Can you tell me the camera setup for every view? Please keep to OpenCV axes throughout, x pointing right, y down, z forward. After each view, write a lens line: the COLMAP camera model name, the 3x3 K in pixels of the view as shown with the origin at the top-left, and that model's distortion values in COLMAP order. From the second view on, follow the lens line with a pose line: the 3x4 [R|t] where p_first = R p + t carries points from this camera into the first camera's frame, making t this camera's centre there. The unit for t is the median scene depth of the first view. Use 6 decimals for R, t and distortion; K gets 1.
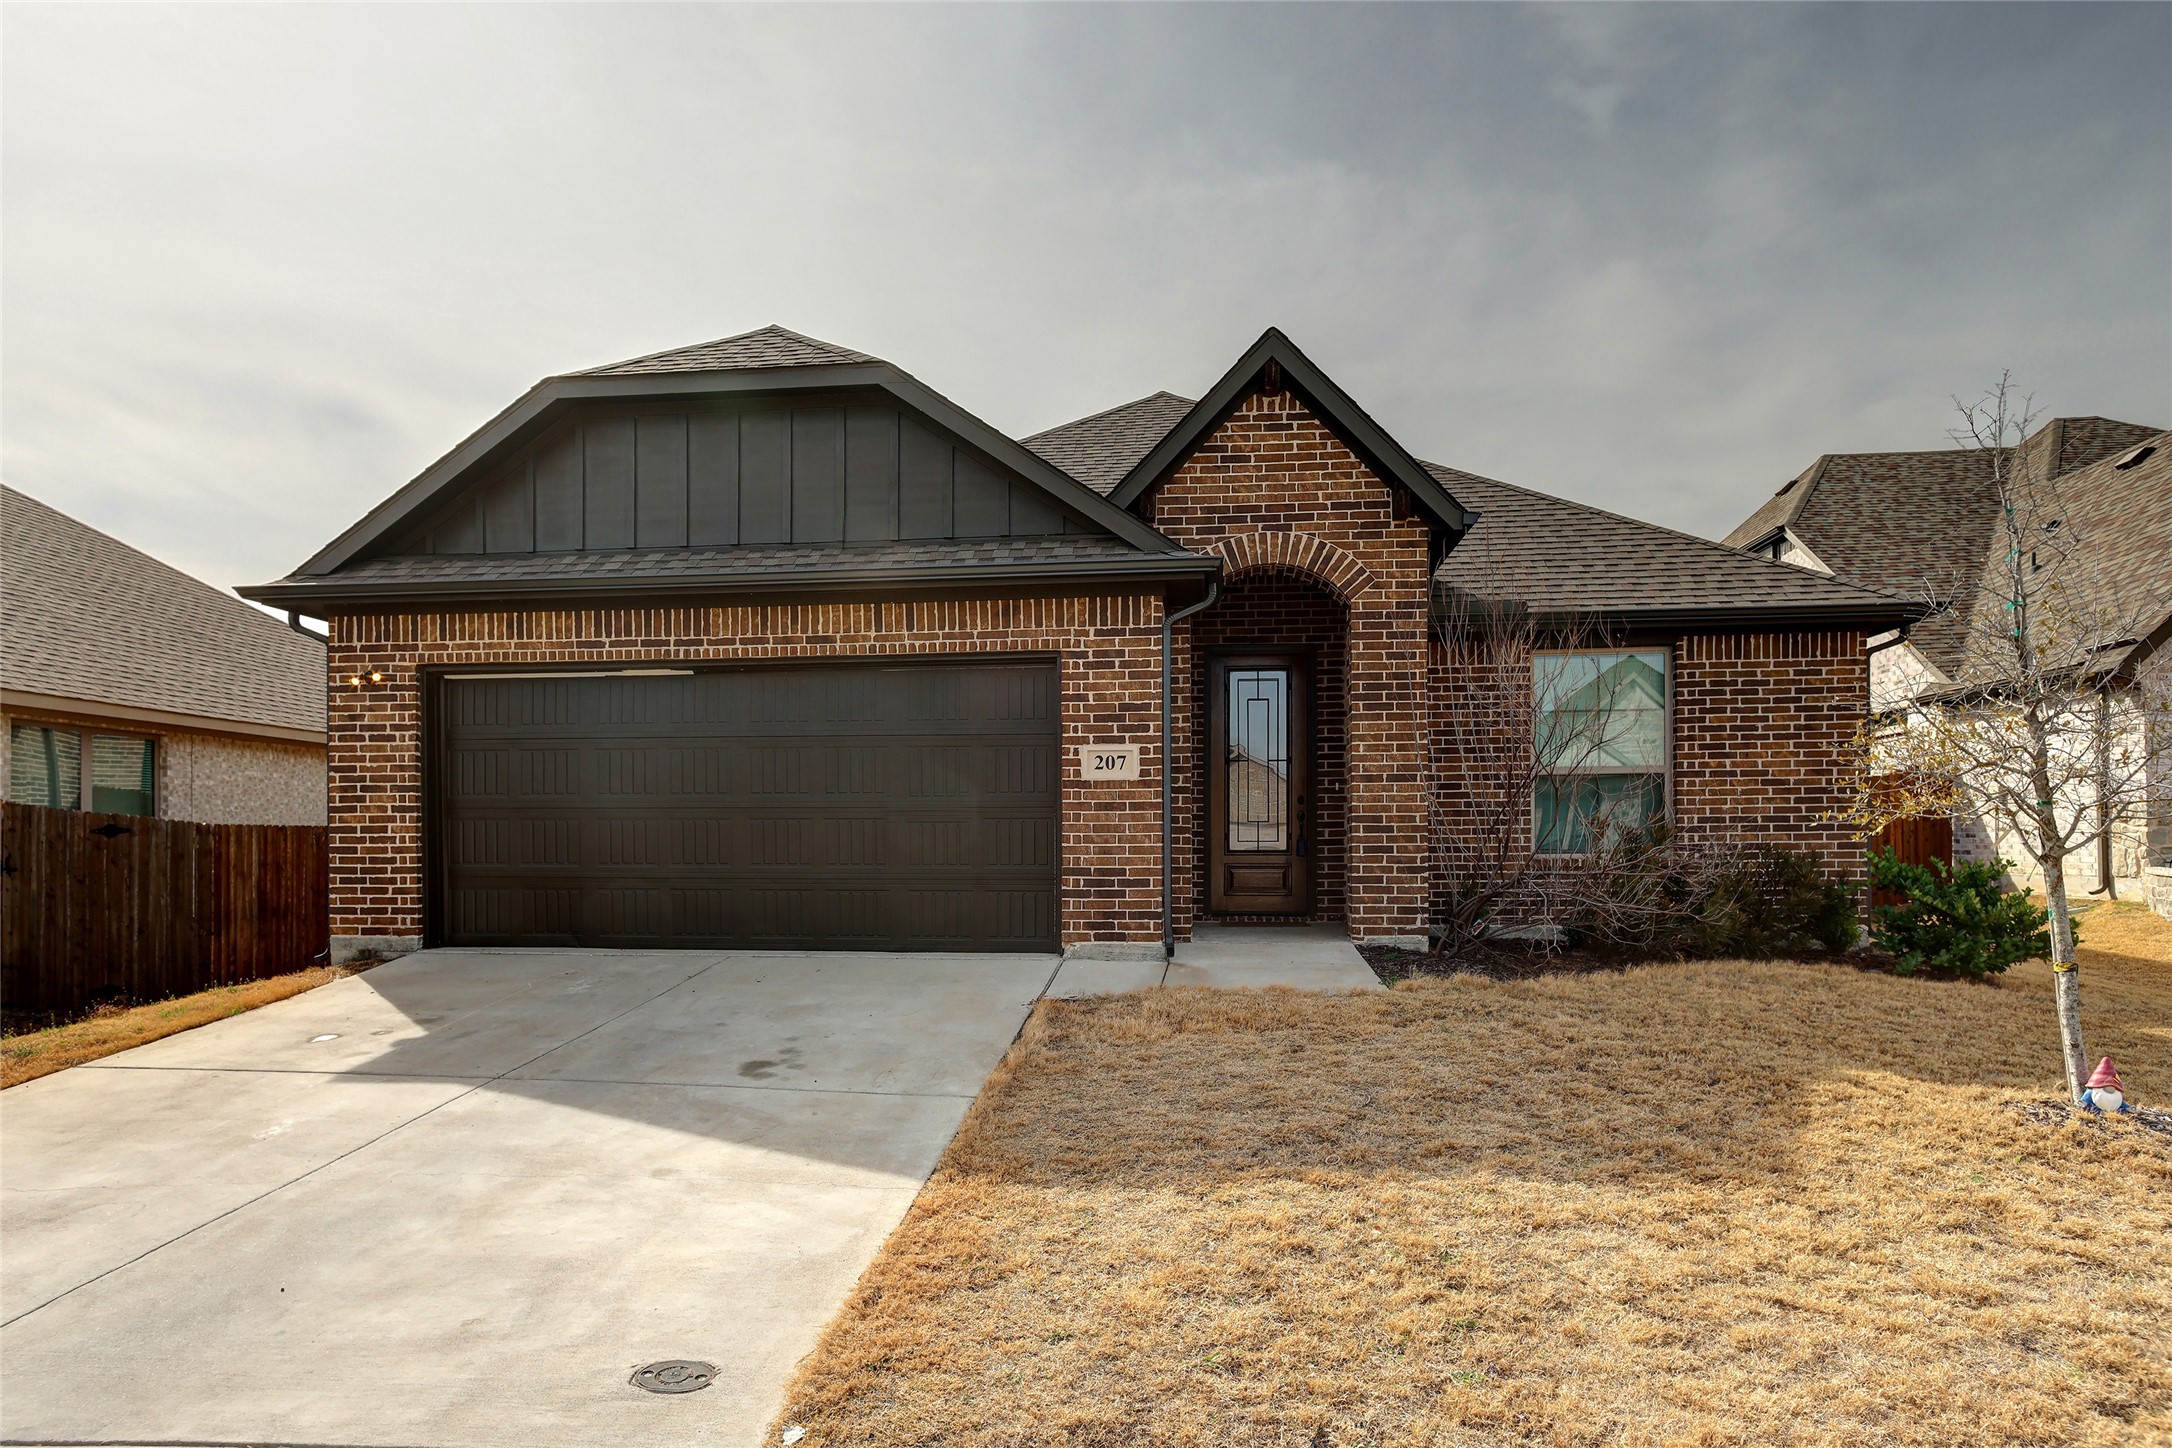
lens RADIAL K [[1241.1, 0, 1086.0], [0, 1241.1, 834.0], [0, 0, 1]] dist [-0.002748, 0.000178]
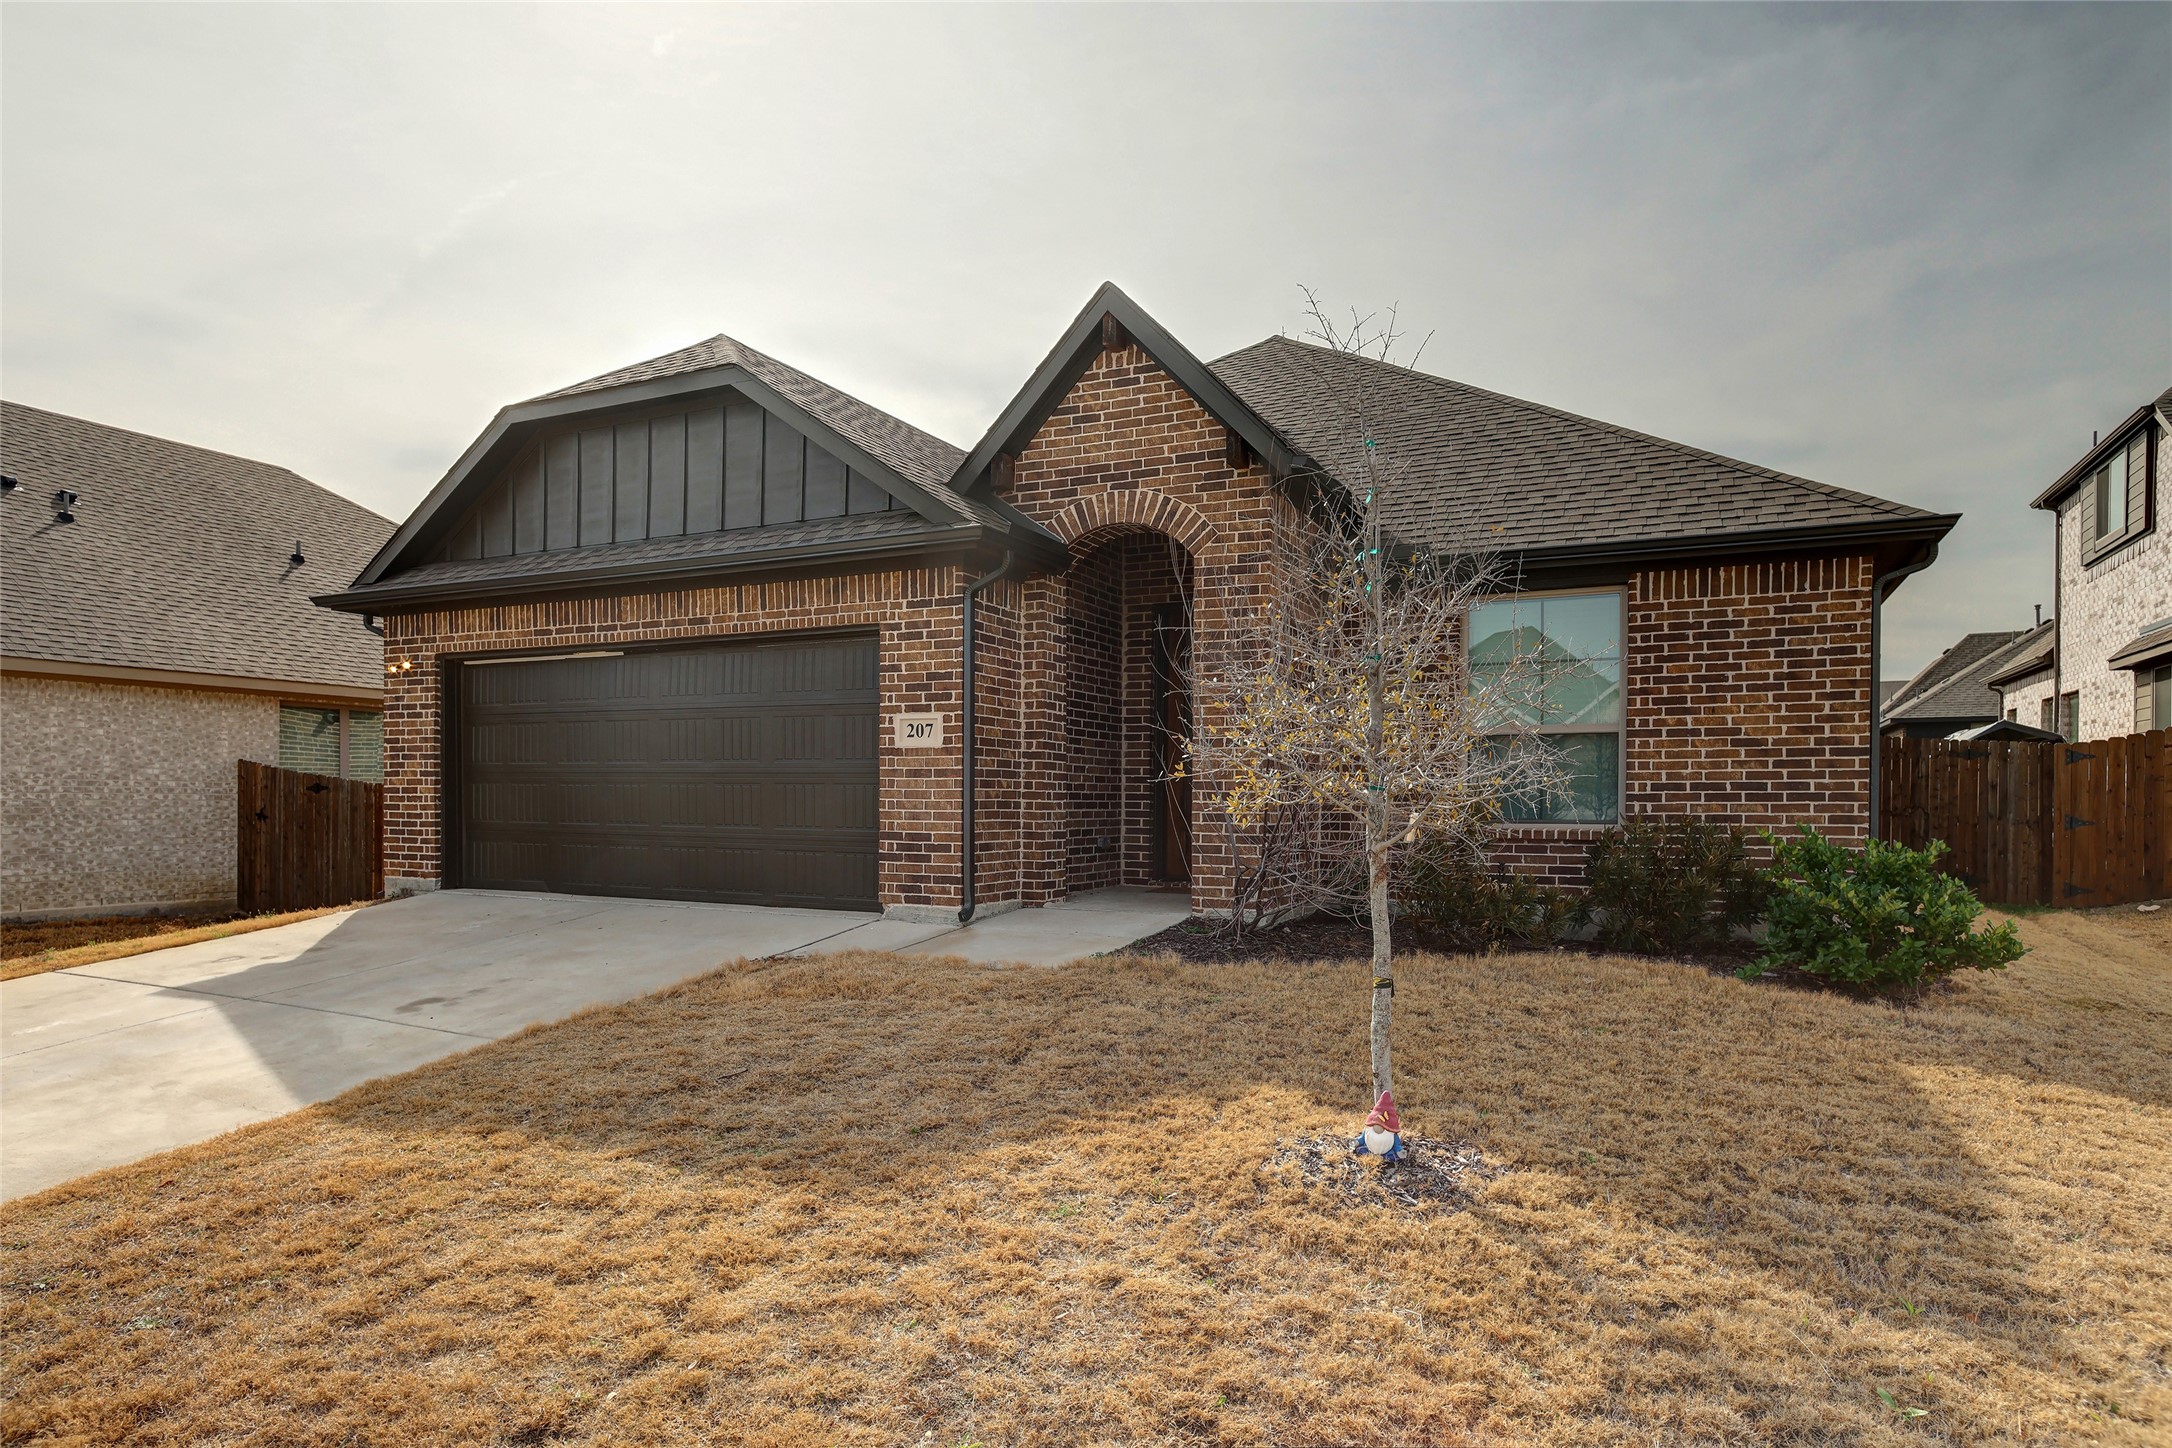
lens RADIAL K [[1231.8, 0, 1085.1], [0, 1231.8, 797.6], [0, 0, 1]] dist [-0.002650, -0.000116]
pose [[0.943841, 0.008142, -0.330301, 0.453298], [-0.004397, 0.999917, 0.012082, -0.014000], [0.330372, -0.009951, 0.943798, 0.076009]]
